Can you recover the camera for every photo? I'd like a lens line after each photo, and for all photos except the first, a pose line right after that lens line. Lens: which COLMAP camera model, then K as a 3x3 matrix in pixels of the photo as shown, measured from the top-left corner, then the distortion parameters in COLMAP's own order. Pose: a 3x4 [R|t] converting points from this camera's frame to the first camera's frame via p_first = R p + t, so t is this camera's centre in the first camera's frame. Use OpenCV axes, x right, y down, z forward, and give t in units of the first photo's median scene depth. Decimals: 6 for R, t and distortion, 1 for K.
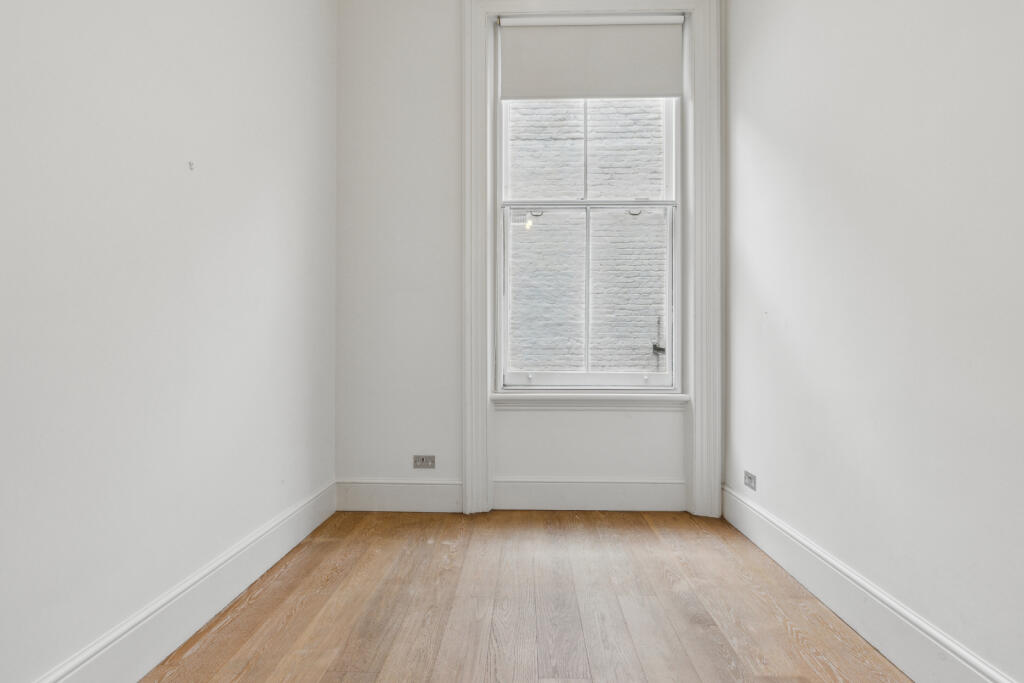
lens RADIAL K [[491.0, 0, 505.9], [0, 491.0, 348.3], [0, 0, 1]] dist [-0.009736, -0.001441]
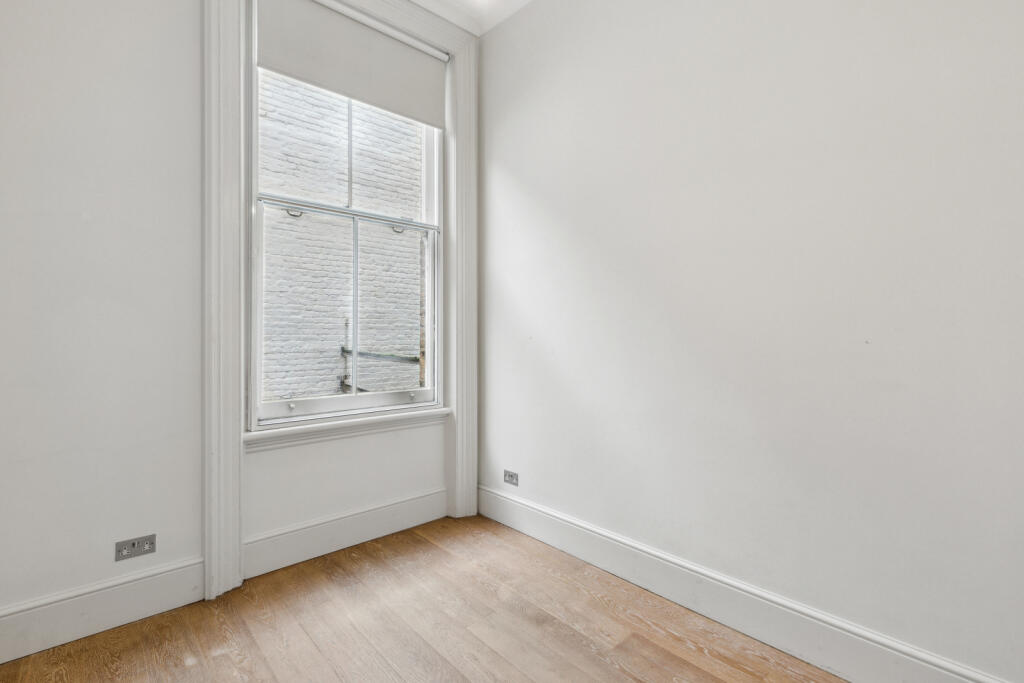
lens RADIAL K [[474.3, 0, 510.3], [0, 474.3, 333.2], [0, 0, 1]] dist [0.003949, -0.000971]
pose [[0.714486, -0.001827, 0.699648, -0.261911], [0.004189, 0.999990, -0.001666, -0.067100], [-0.699638, 0.004121, 0.714486, 0.156508]]
